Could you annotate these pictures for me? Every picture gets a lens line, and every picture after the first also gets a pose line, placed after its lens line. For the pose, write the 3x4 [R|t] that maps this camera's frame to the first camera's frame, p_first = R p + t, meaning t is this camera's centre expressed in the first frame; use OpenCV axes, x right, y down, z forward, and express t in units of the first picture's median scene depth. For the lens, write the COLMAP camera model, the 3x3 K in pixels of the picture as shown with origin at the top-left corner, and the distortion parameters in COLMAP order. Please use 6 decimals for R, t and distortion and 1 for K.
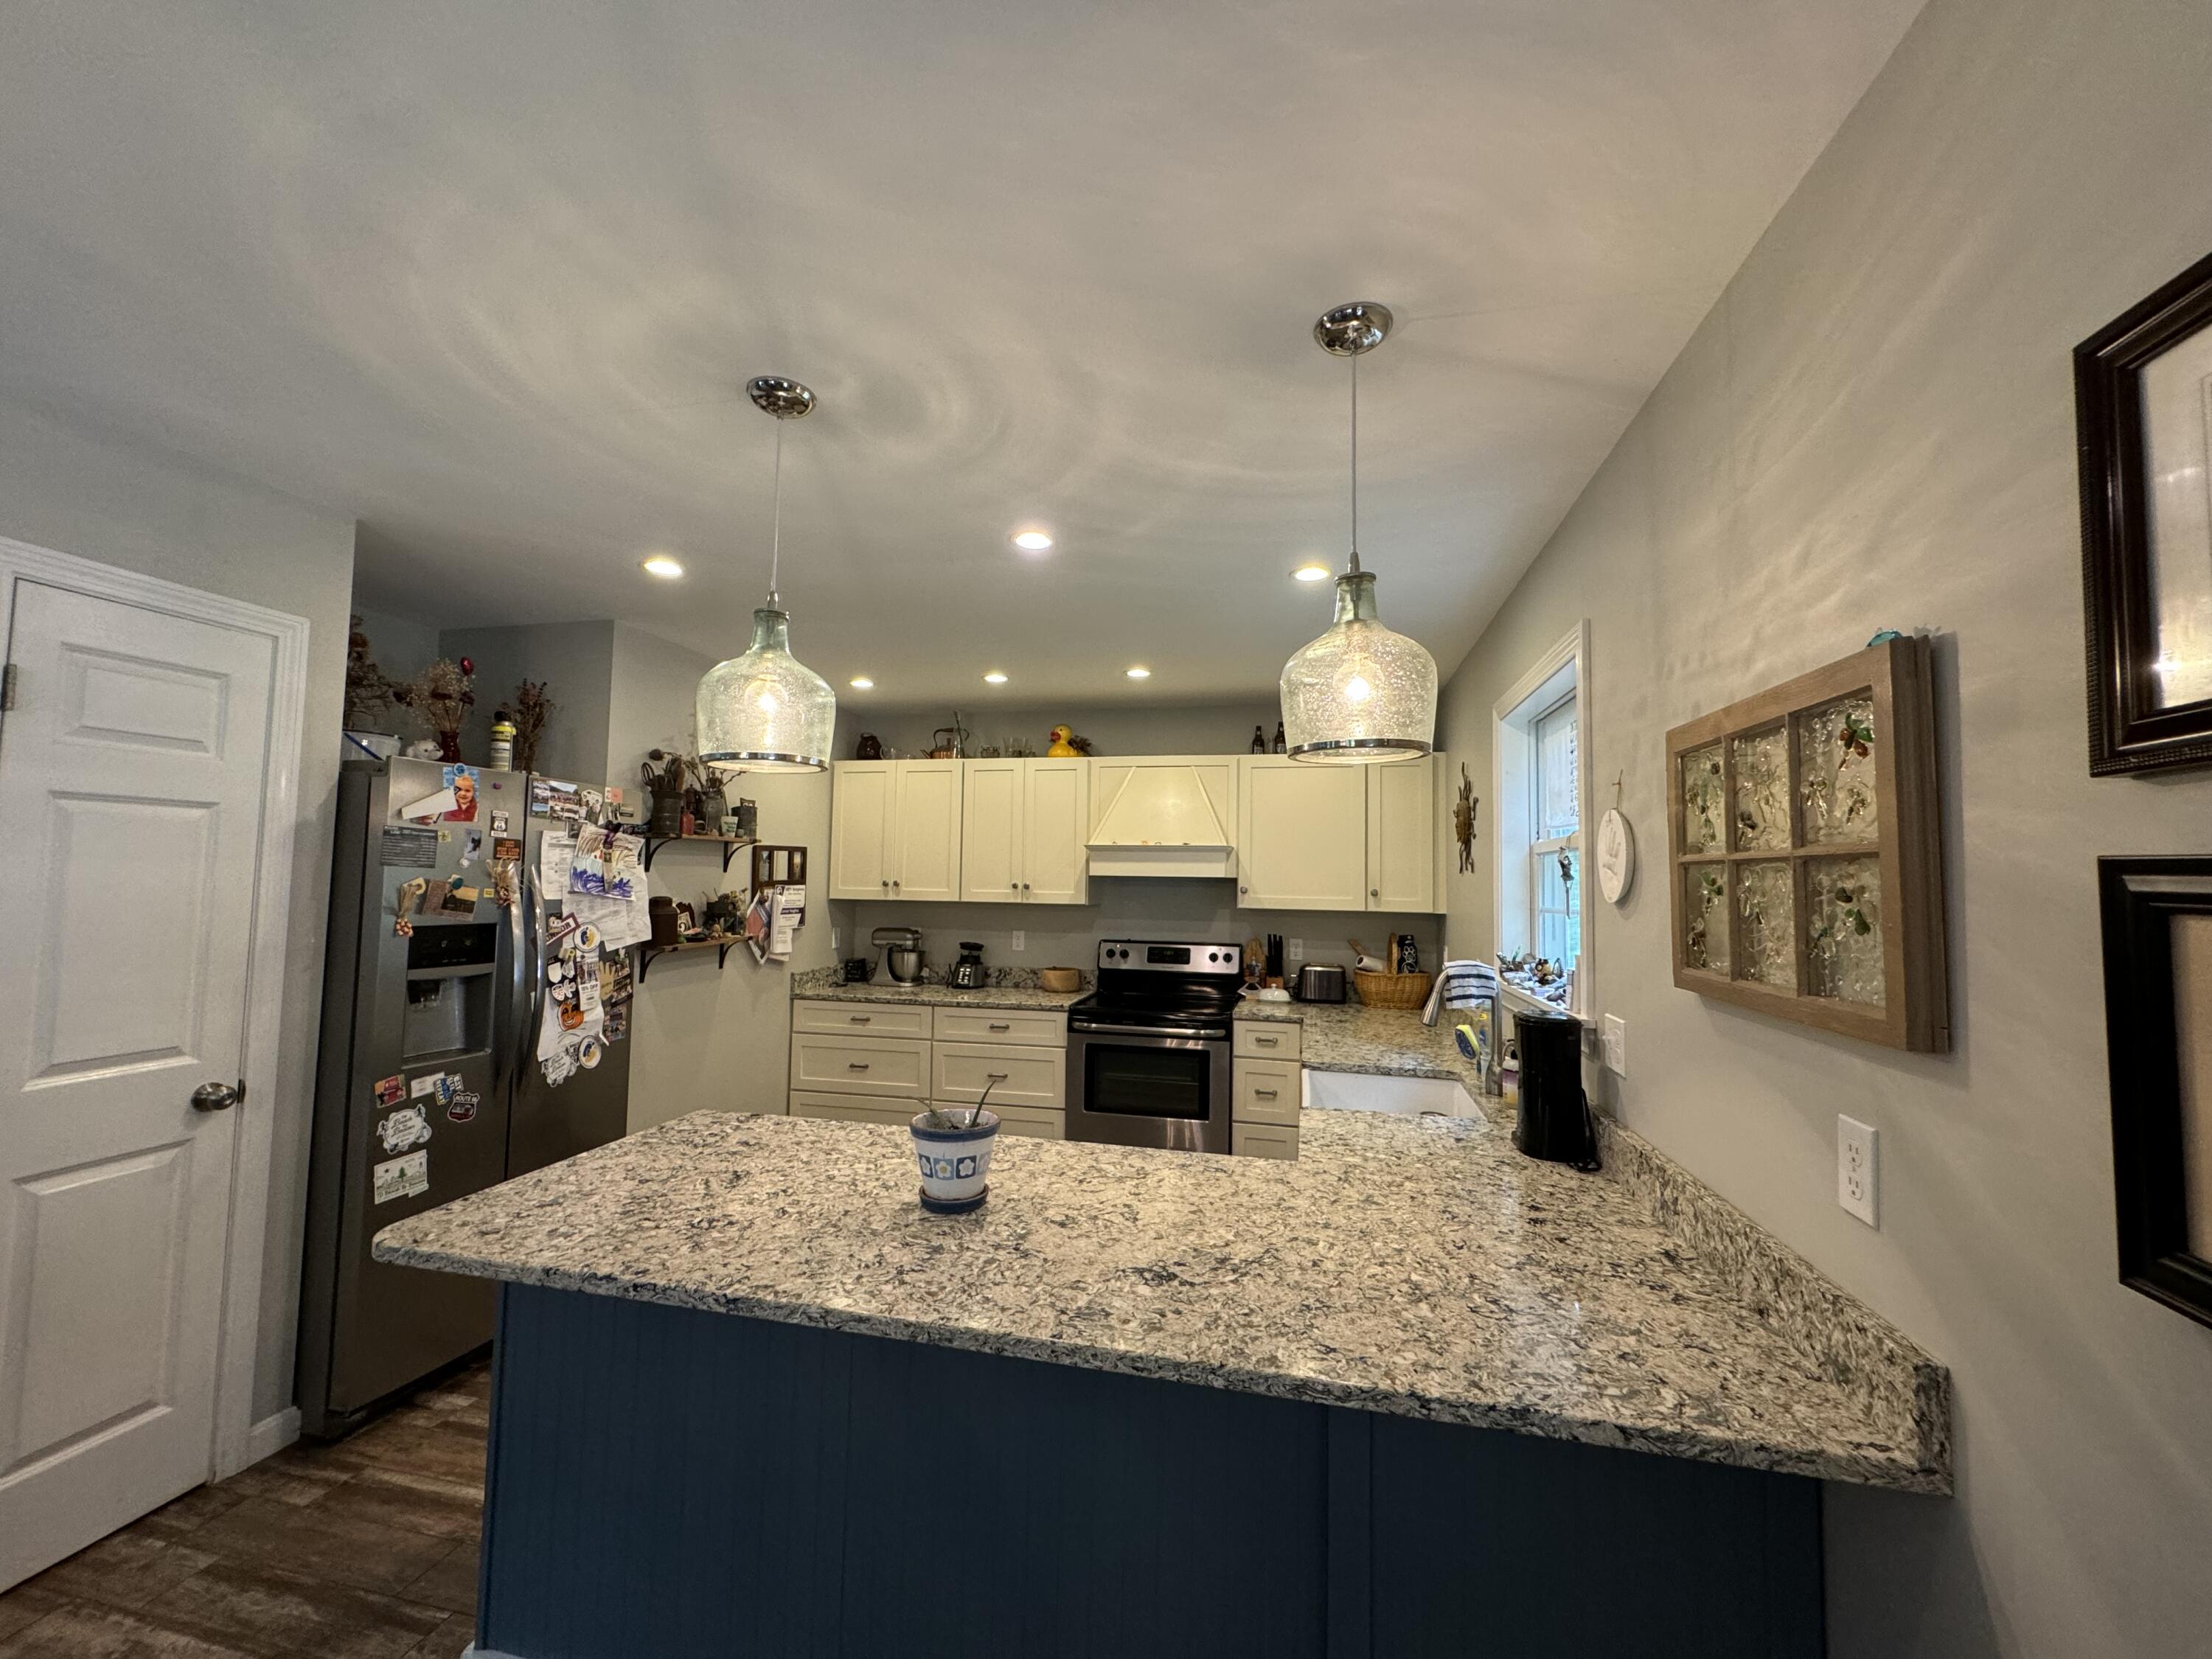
lens RADIAL K [[883.9, 0, 1104.5], [0, 883.9, 825.0], [0, 0, 1]] dist [-0.001039, 0.000199]
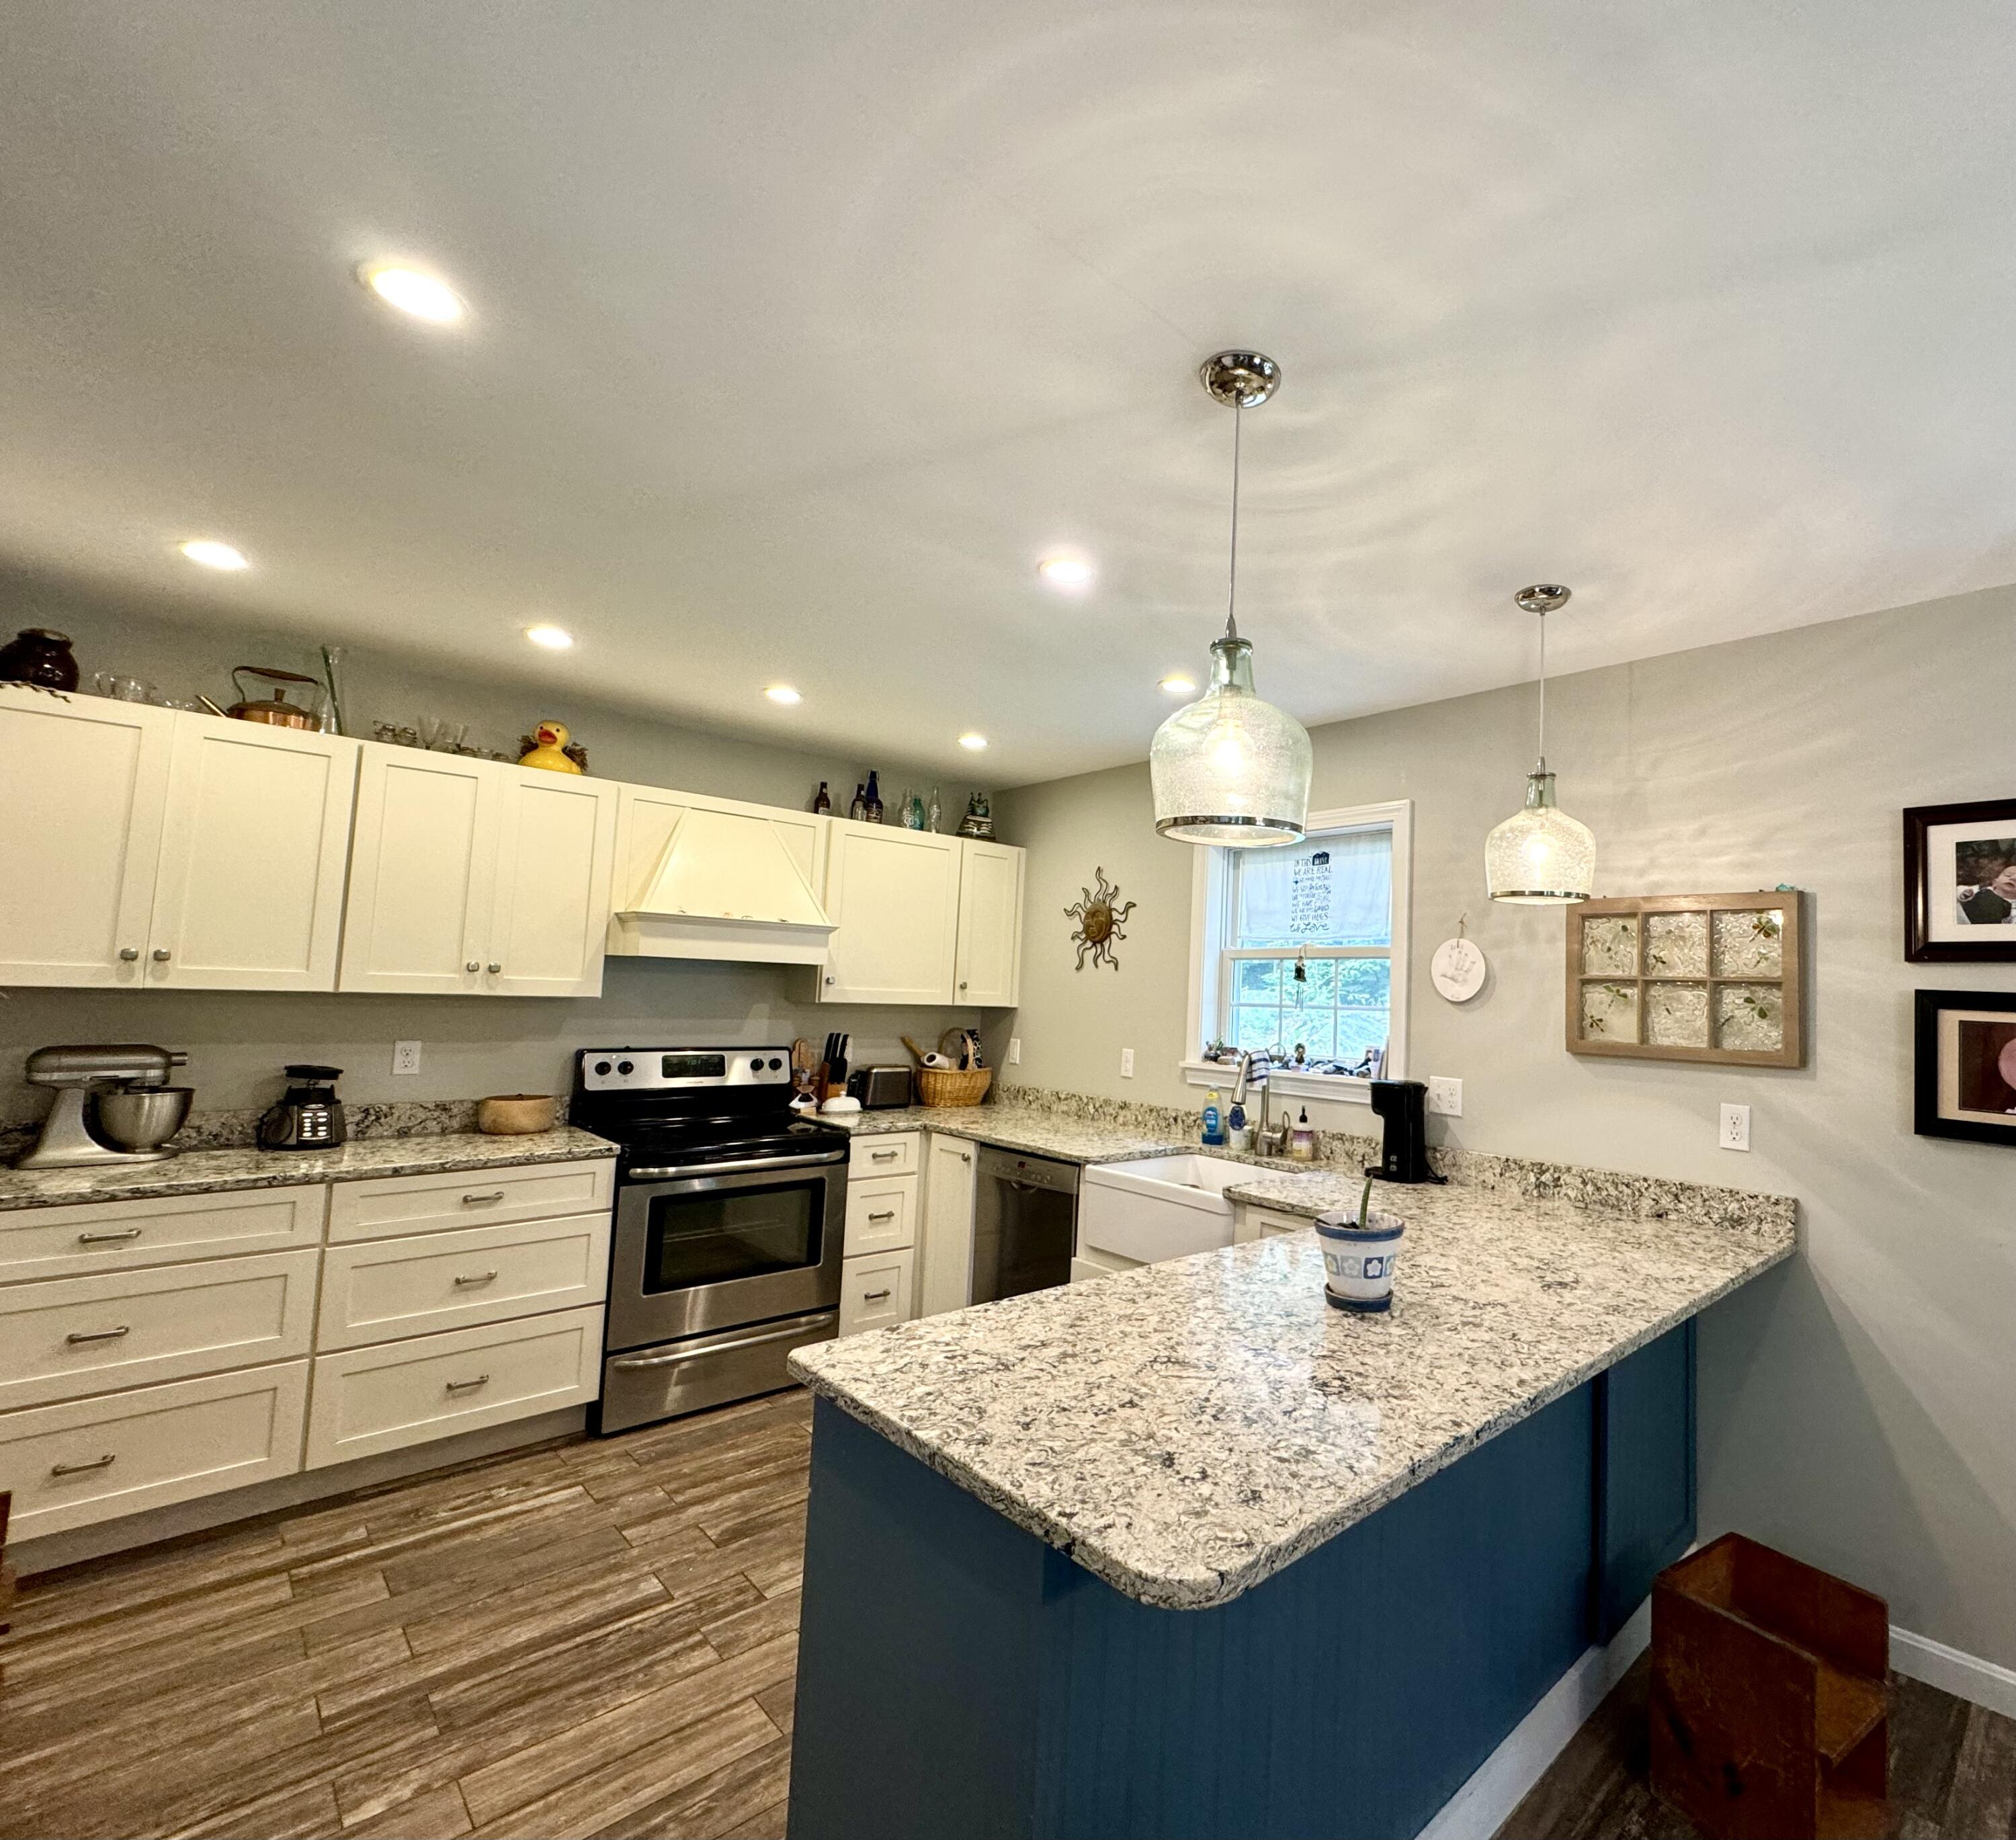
lens RADIAL K [[1003.6, 0, 1206.2], [0, 1003.6, 918.0], [0, 0, 1]] dist [-0.000584, 0.000445]
pose [[0.495053, 0.067437, 0.866242, -1.090294], [-0.081936, 0.996164, -0.030726, 0.034888], [-0.864991, -0.055765, 0.498679, 0.518141]]
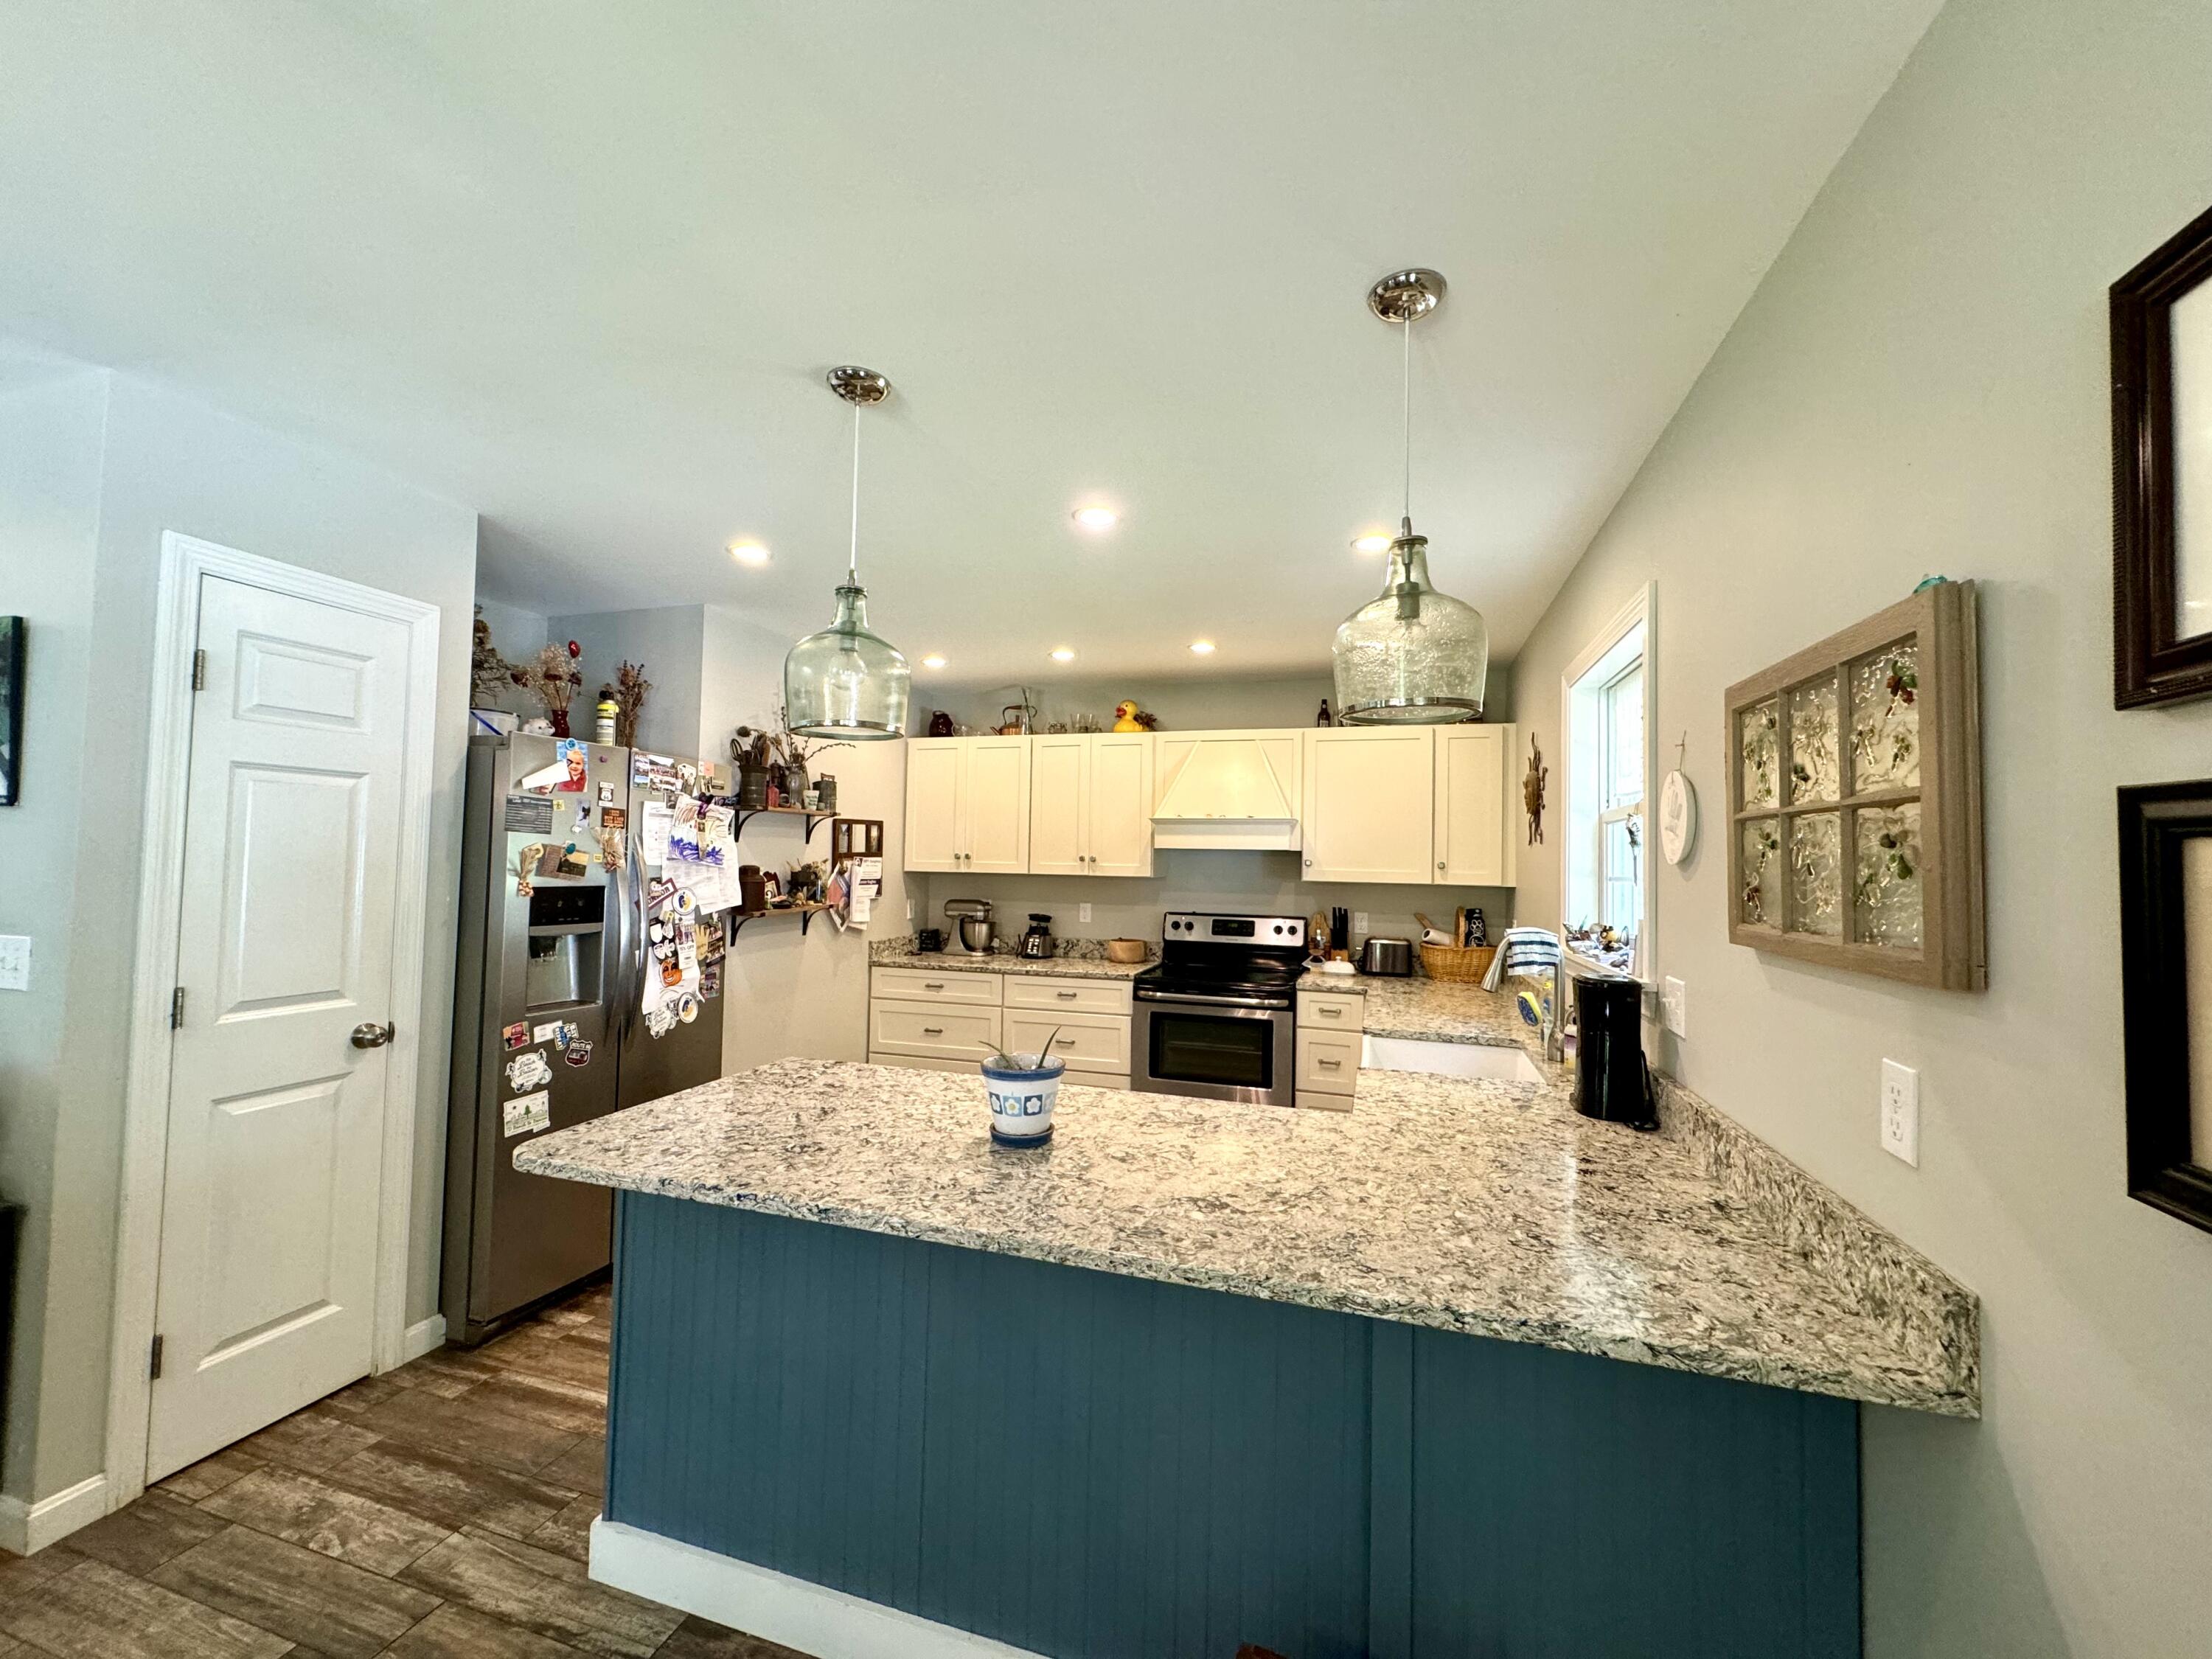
lens RADIAL K [[885.1, 0, 1102.4], [0, 885.1, 826.1], [0, 0, 1]] dist [-0.001747, 0.000351]
pose [[0.996791, 0.000136, -0.080047, 0.010717], [0.001615, 0.999761, 0.021802, 0.021348], [0.080031, -0.021861, 0.996553, -0.045119]]
